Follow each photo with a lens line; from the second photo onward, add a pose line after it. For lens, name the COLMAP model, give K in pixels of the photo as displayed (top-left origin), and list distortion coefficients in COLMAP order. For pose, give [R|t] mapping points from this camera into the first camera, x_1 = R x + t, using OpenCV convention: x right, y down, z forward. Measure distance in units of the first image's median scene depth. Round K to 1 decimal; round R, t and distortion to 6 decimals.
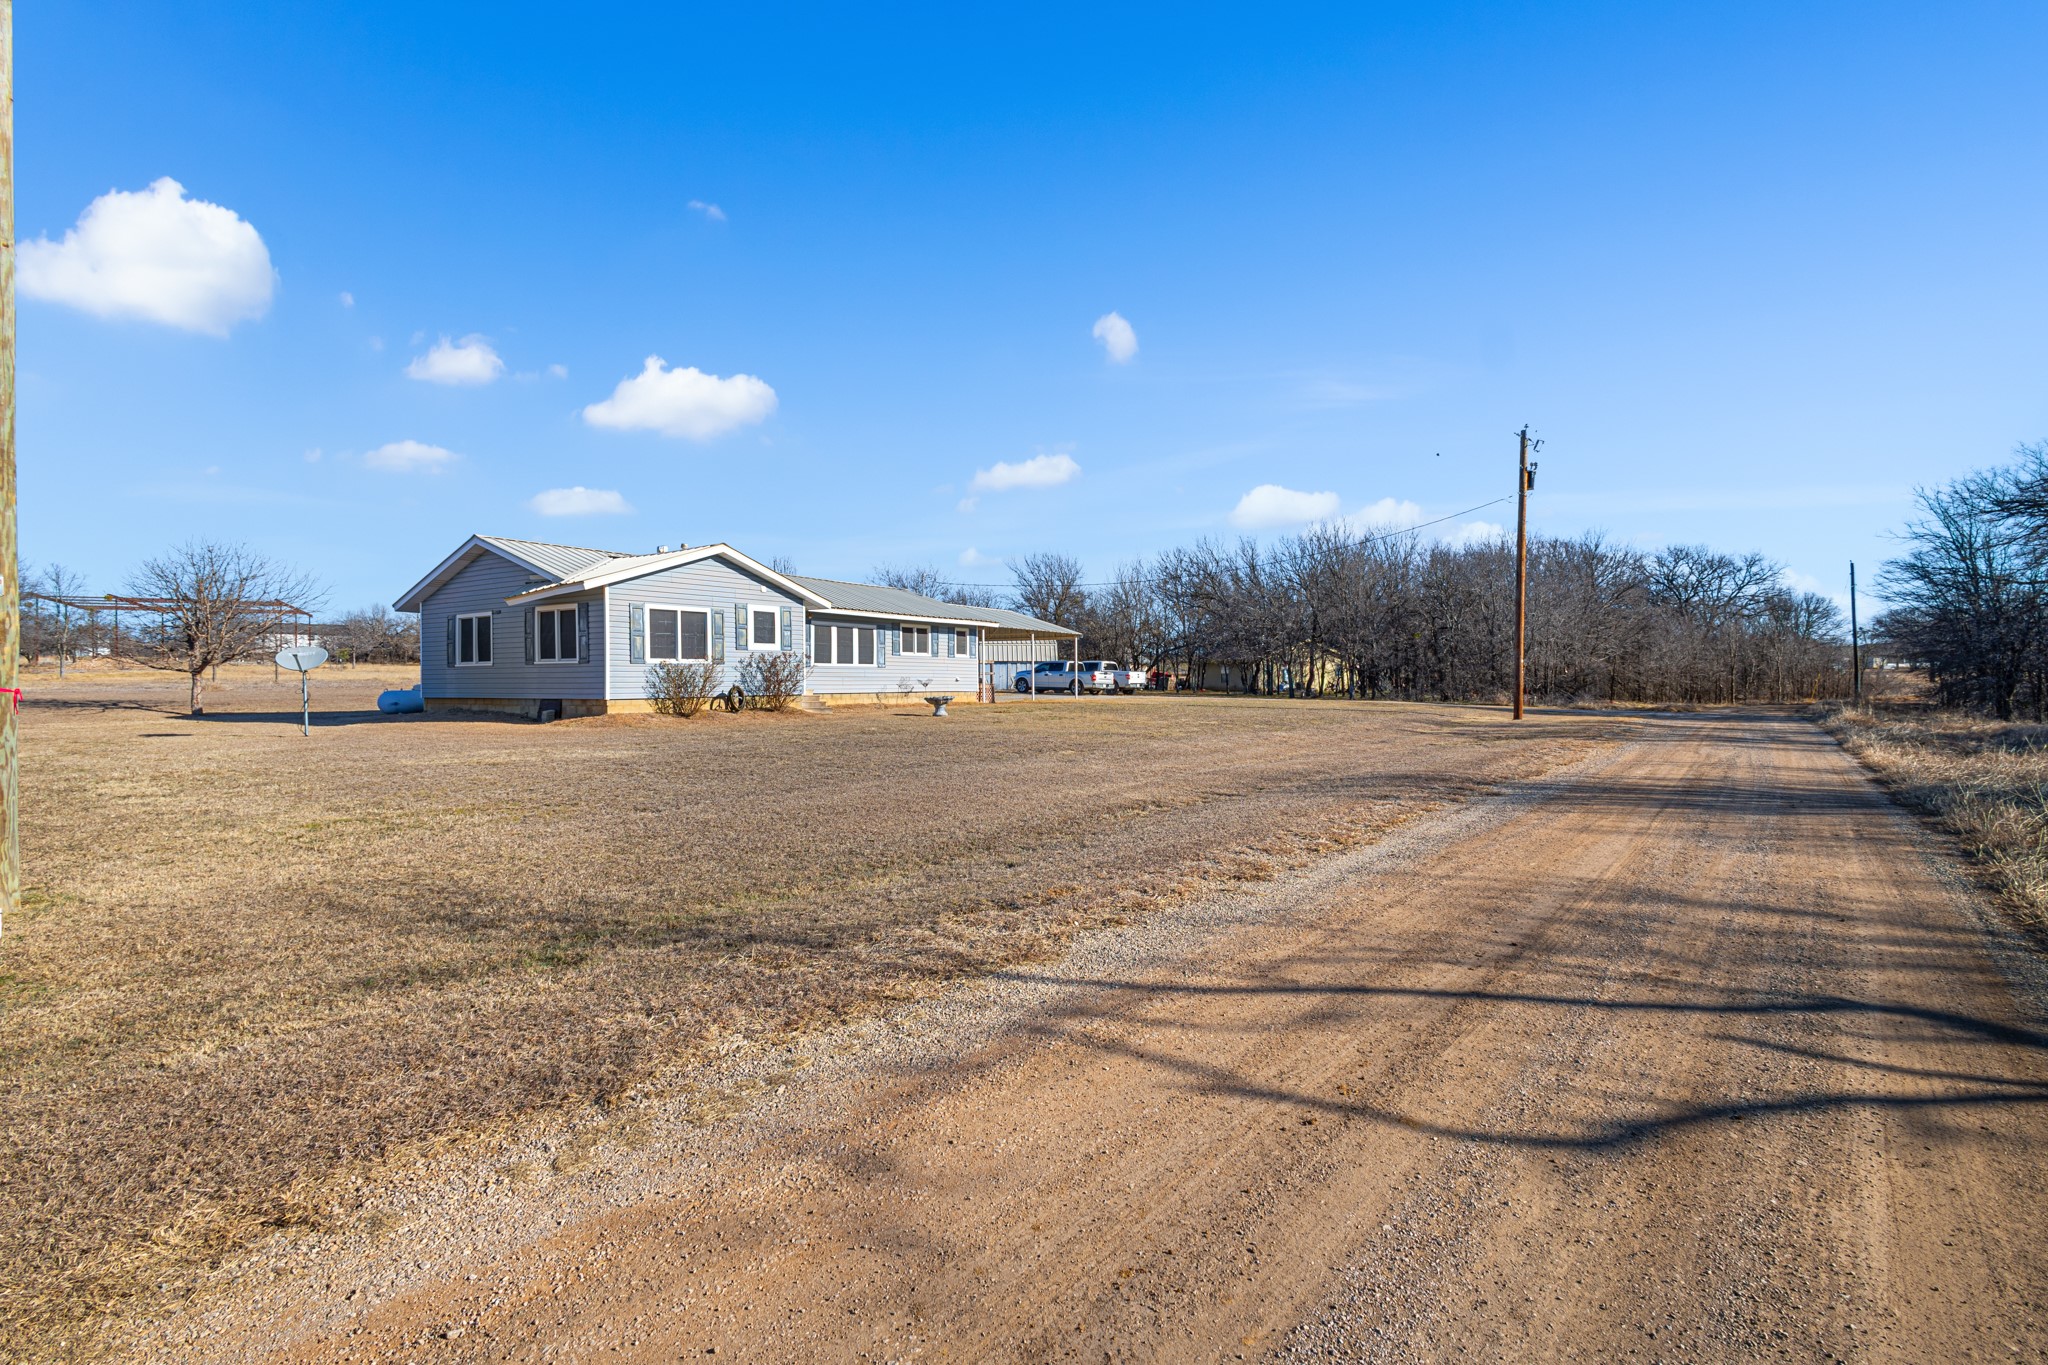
lens RADIAL K [[953.6, 0, 1024.0], [0, 953.6, 682.5], [0, 0, 1]] dist [0.004598, 0.000069]
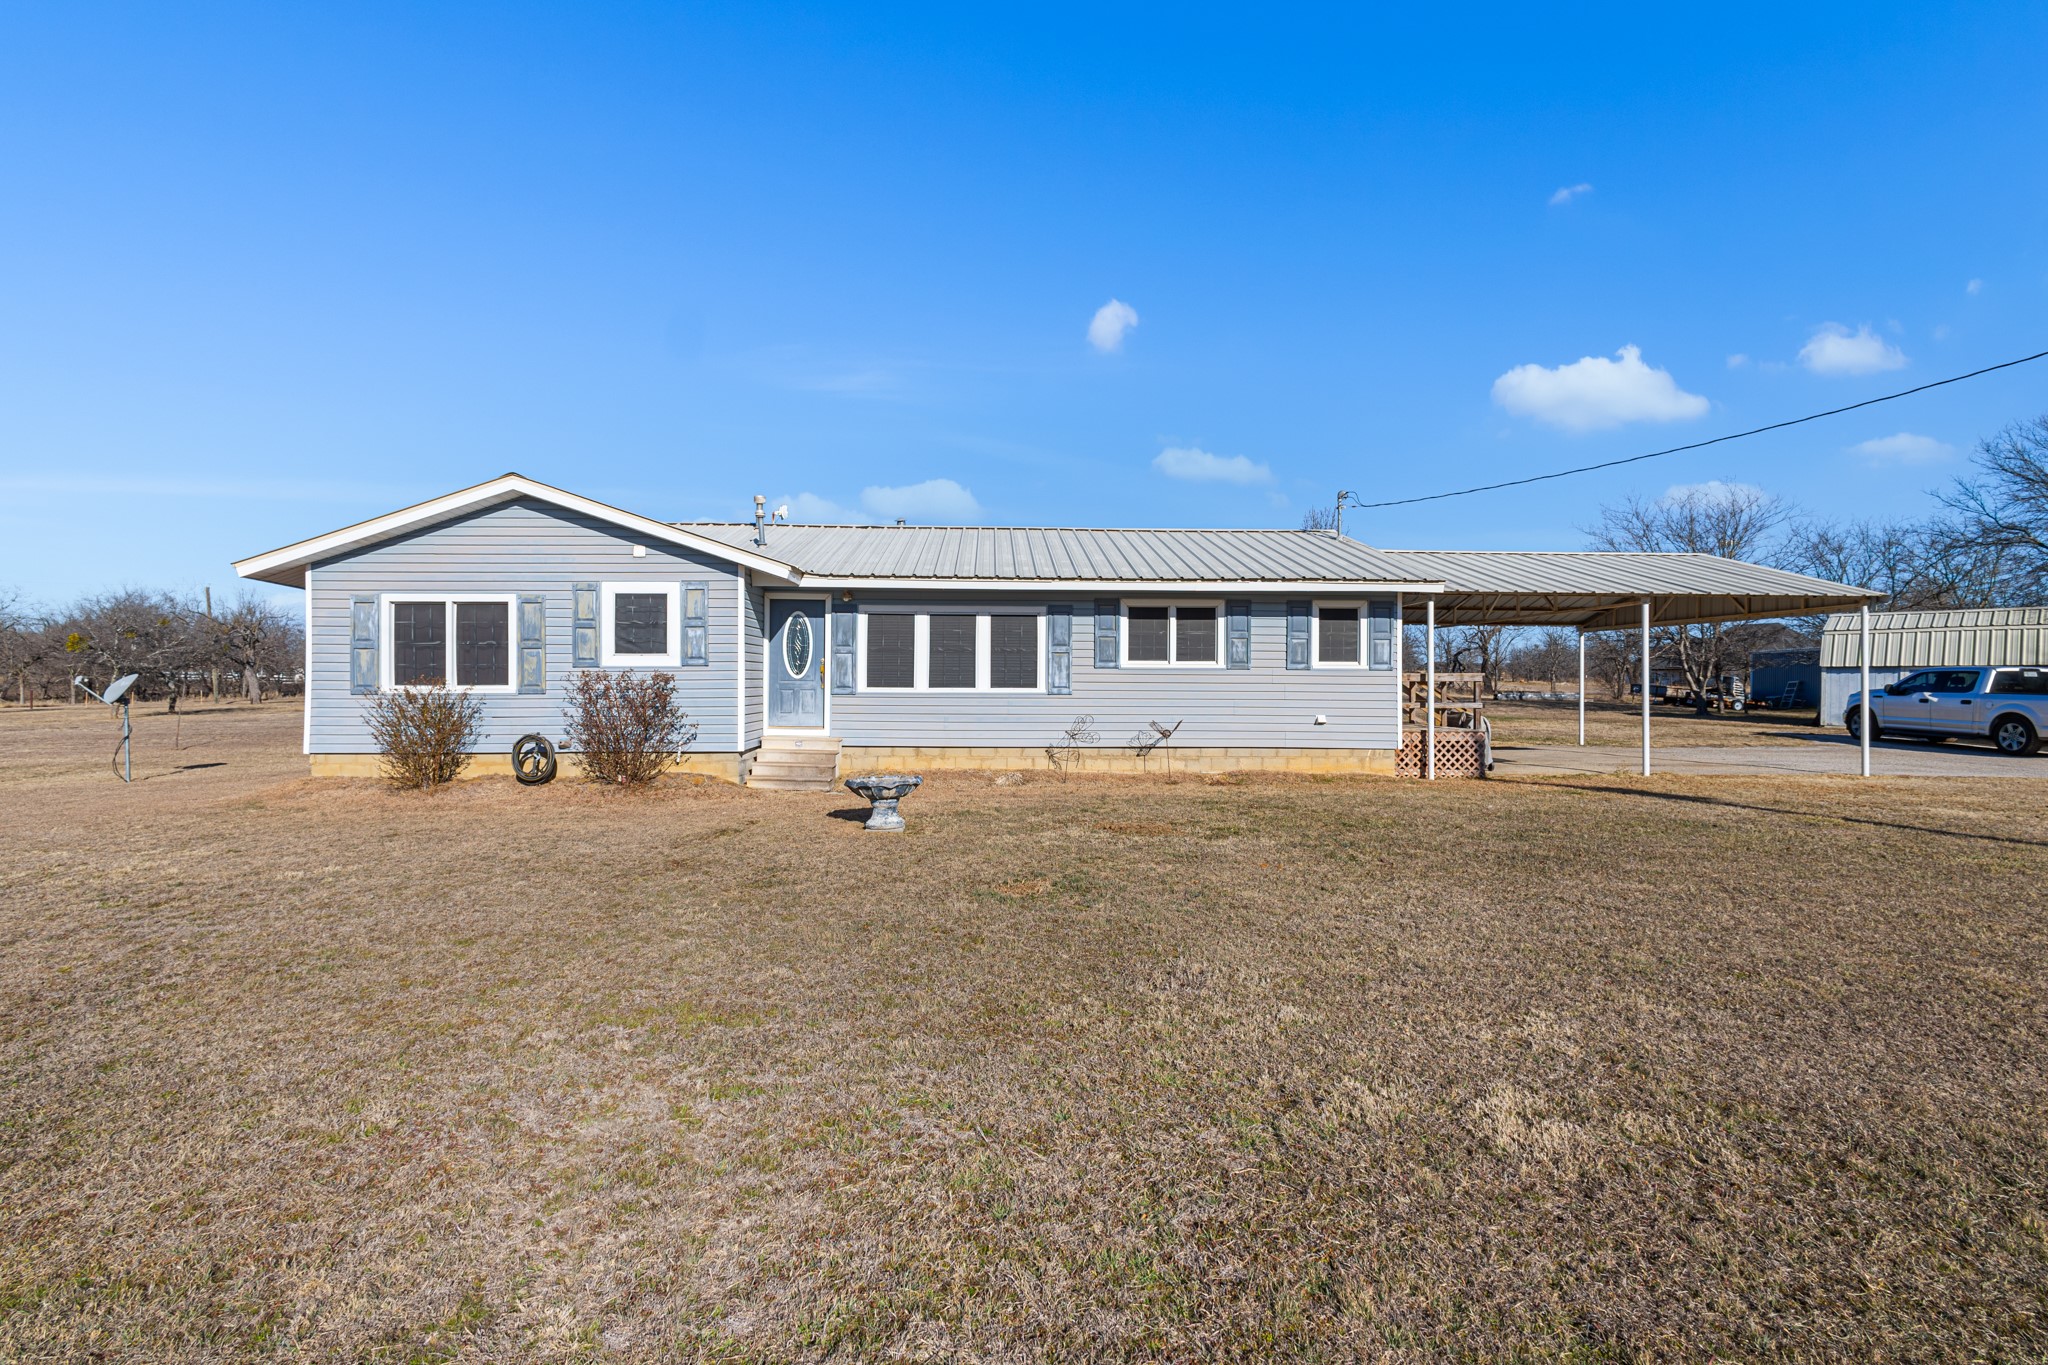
lens RADIAL K [[953.6, 0, 1024.0], [0, 953.6, 682.5], [0, 0, 1]] dist [0.004598, 0.000069]
pose [[0.566360, 0.008089, -0.824118, 0.281445], [-0.007570, 0.999961, 0.004612, -0.028900], [0.824123, 0.003627, 0.566399, 0.866062]]
